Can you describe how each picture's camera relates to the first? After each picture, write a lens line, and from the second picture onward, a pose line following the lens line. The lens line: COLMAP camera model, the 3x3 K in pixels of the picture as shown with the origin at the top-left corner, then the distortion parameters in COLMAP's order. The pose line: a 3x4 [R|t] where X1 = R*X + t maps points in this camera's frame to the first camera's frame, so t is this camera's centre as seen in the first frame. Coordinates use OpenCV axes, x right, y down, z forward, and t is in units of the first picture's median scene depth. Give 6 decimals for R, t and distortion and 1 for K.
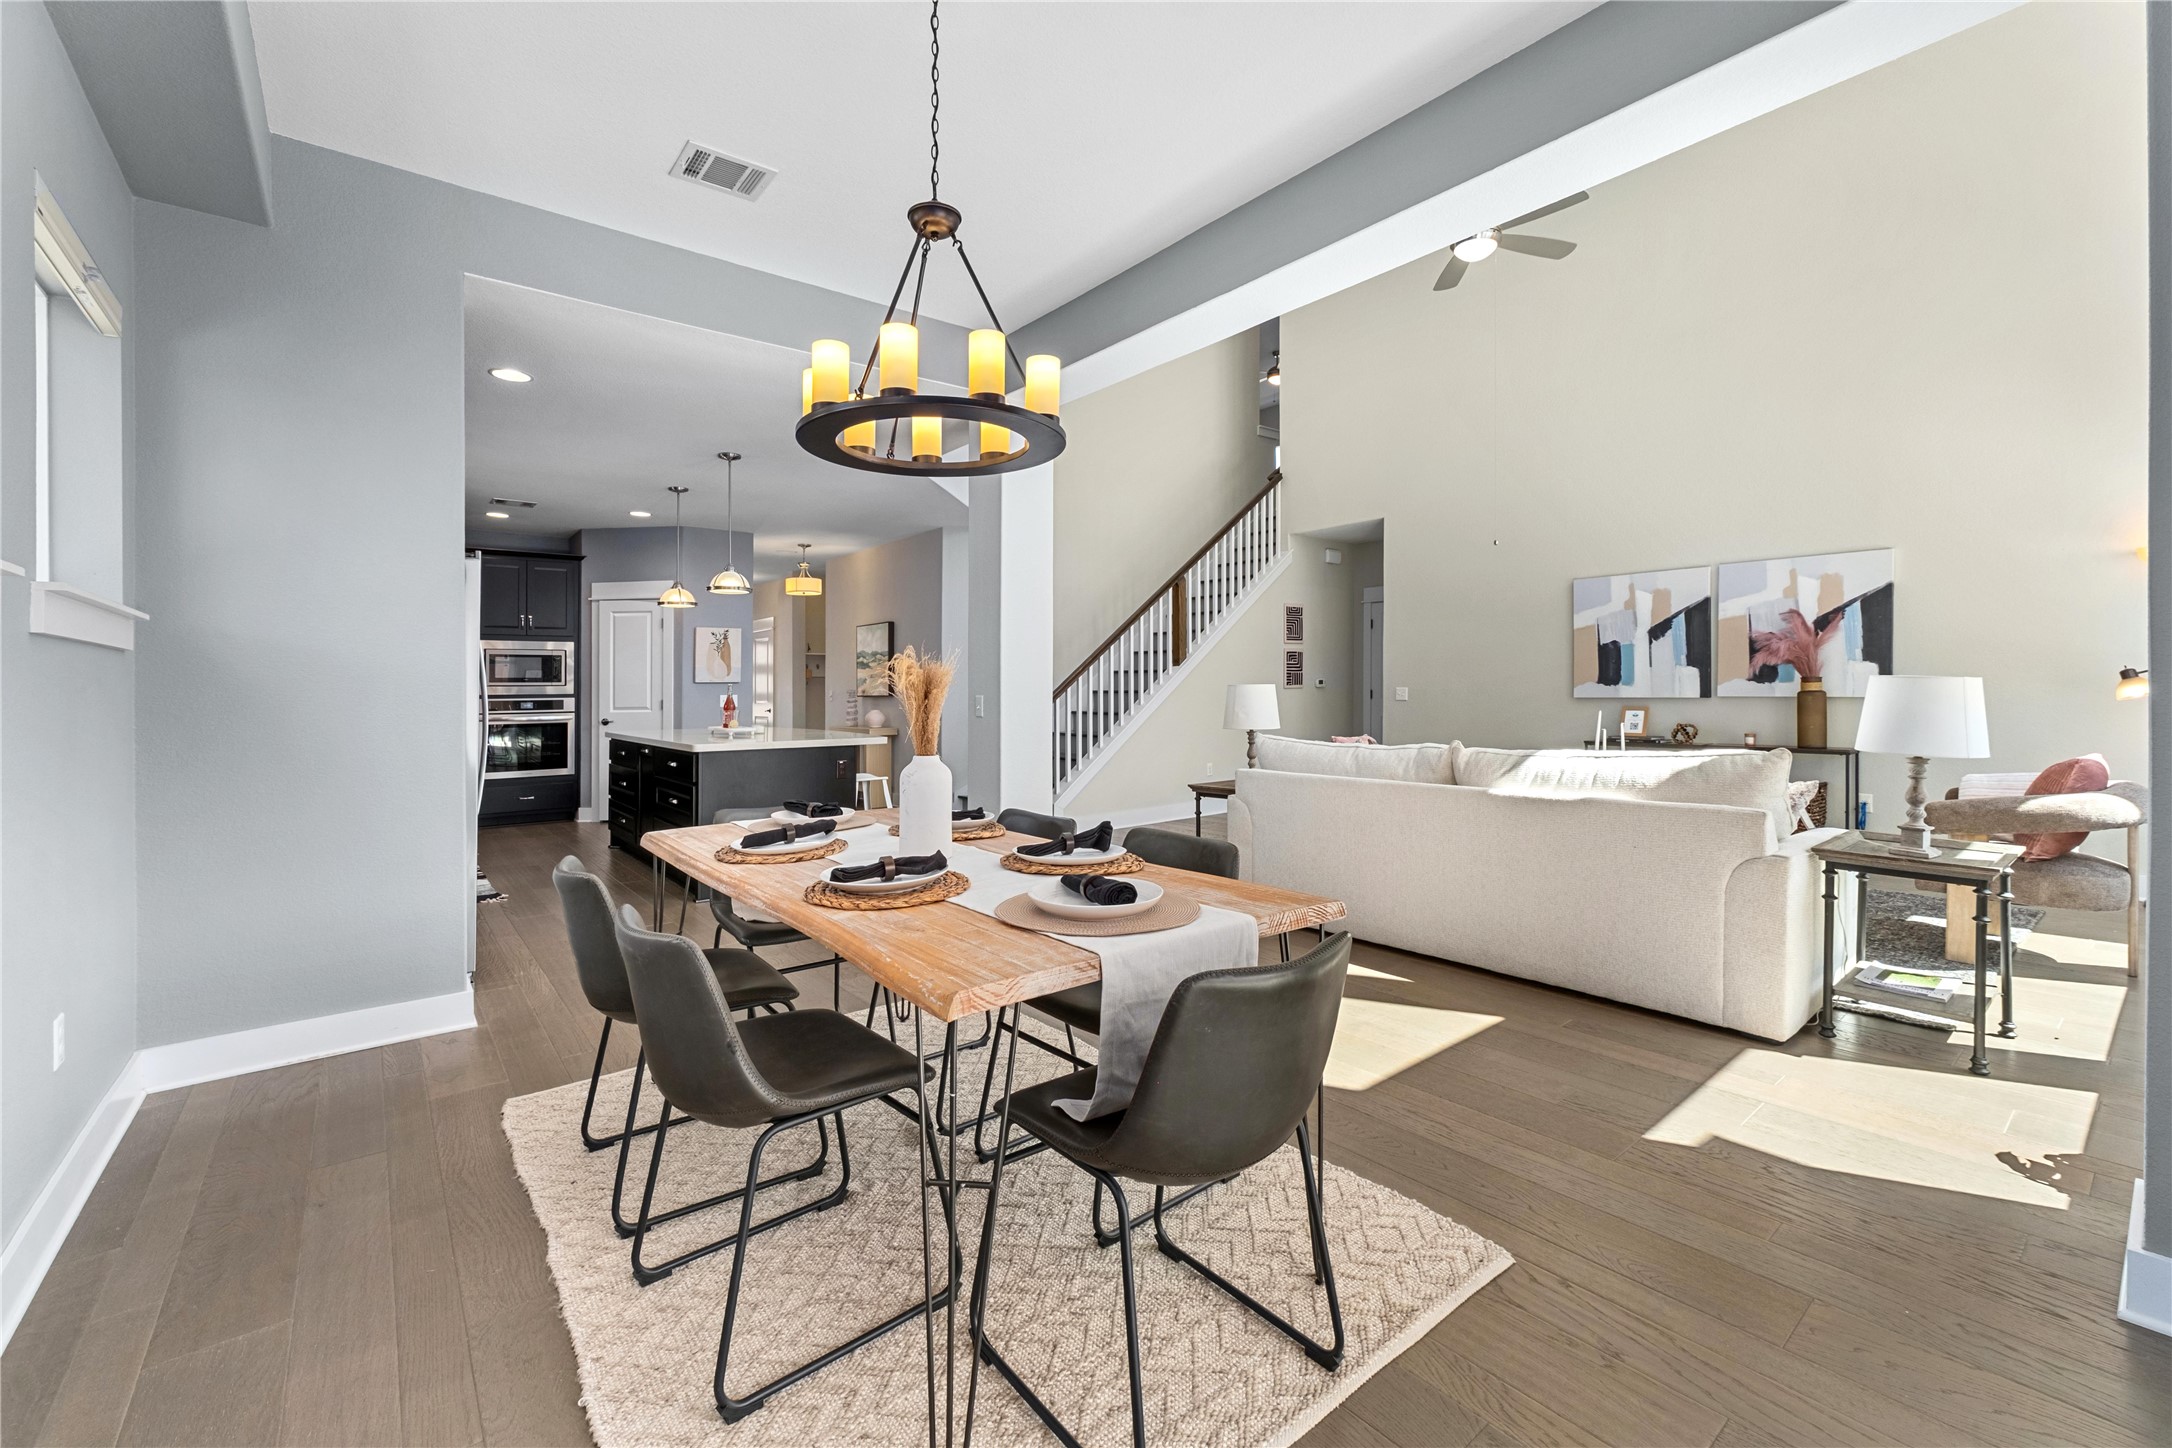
lens RADIAL K [[913.3, 0, 1078.2], [0, 913.3, 666.5], [0, 0, 1]] dist [0.000889, 0.000426]
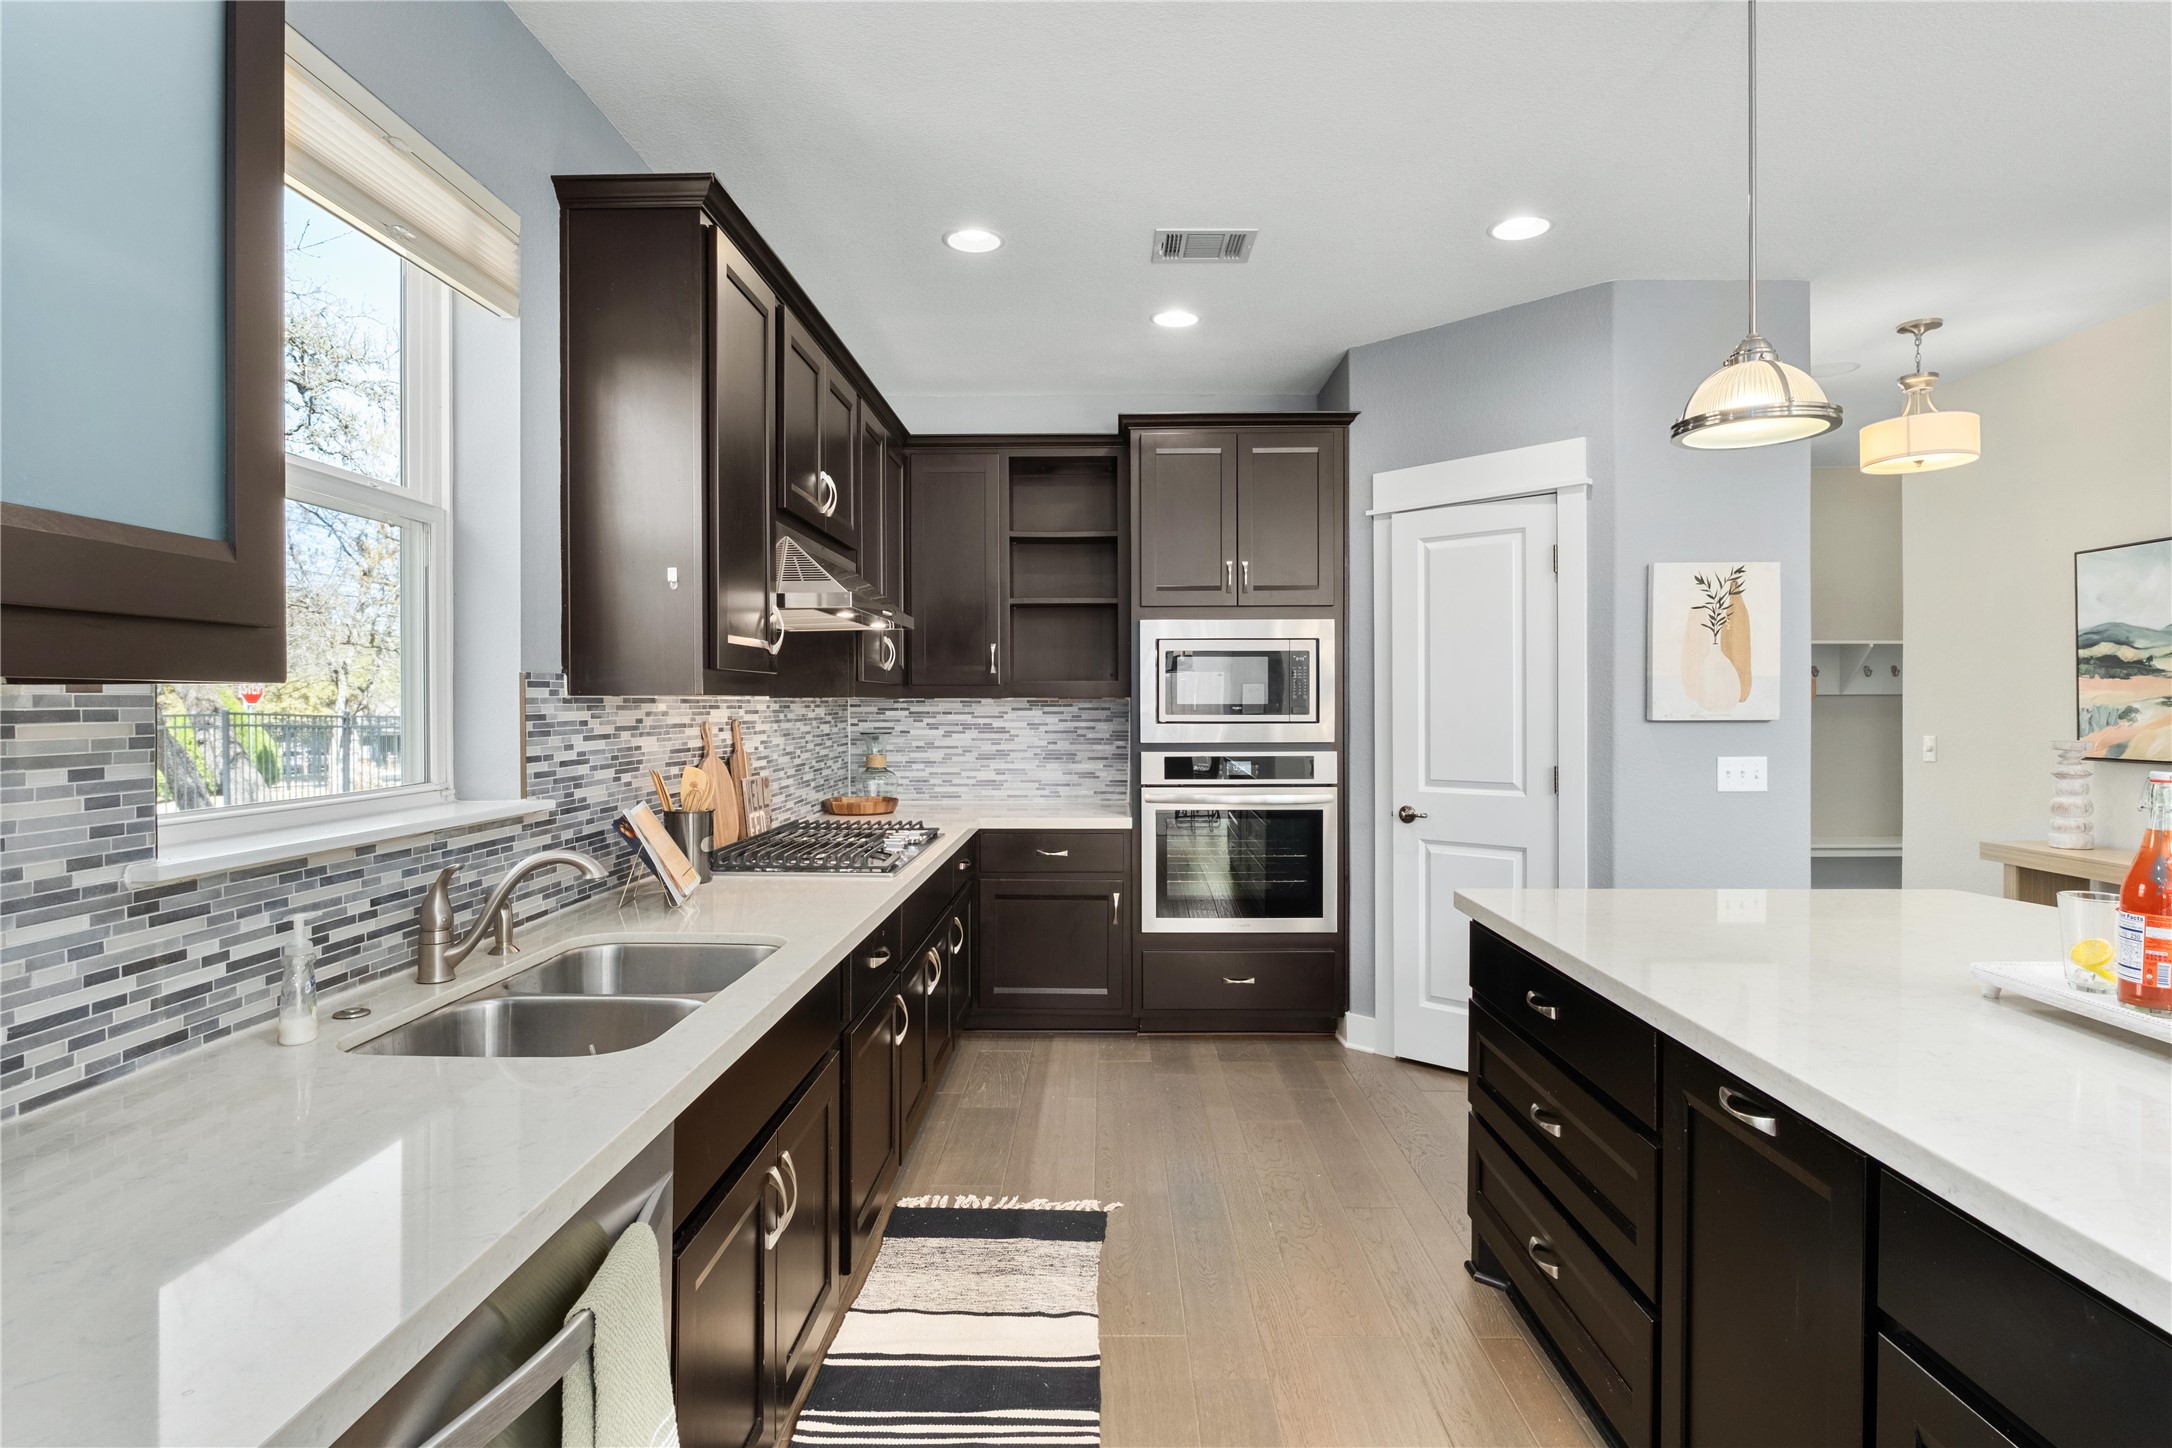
lens RADIAL K [[1108.0, 0, 1103.8], [0, 1108.0, 707.6], [0, 0, 1]] dist [-0.005950, -0.000445]
pose [[0.775643, 0.009863, -0.631095, -0.390175], [0.007976, 0.999645, 0.025425, 0.000268], [0.631122, -0.024754, 0.775289, 0.670646]]
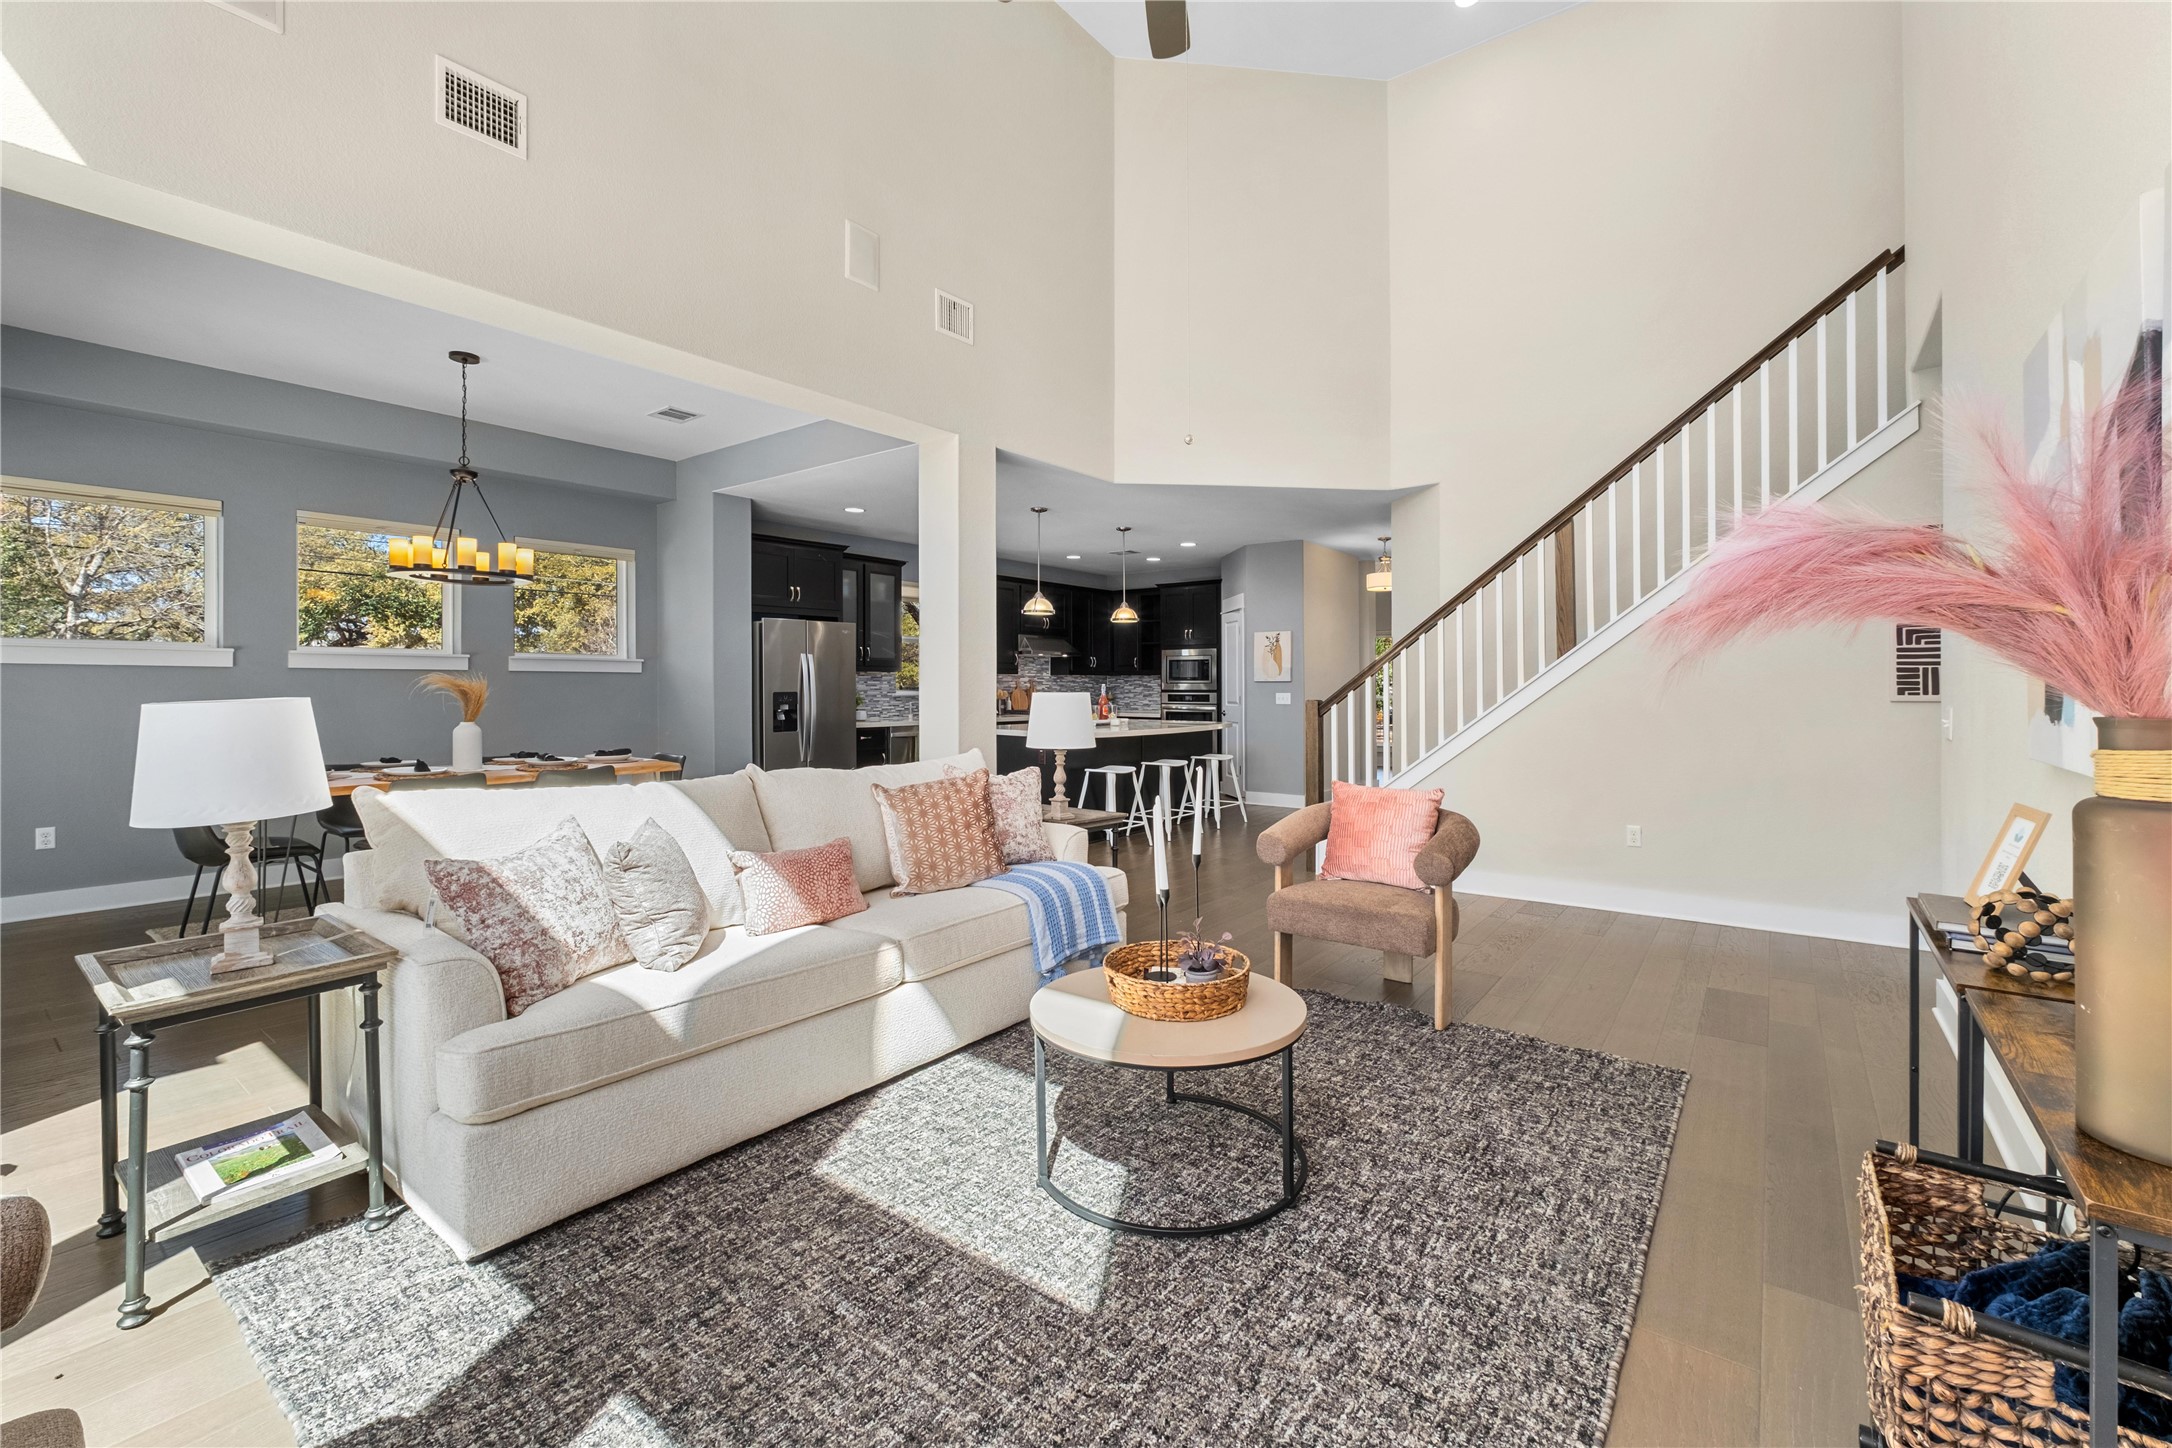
lens RADIAL K [[913.3, 0, 1097.4], [0, 913.3, 681.6], [0, 0, 1]] dist [0.000889, 0.000426]
pose [[0.270472, 0.006821, -0.962704, 0.767652], [0.015165, 0.999821, 0.011345, 0.002649], [0.962608, -0.017668, 0.270320, 0.631521]]
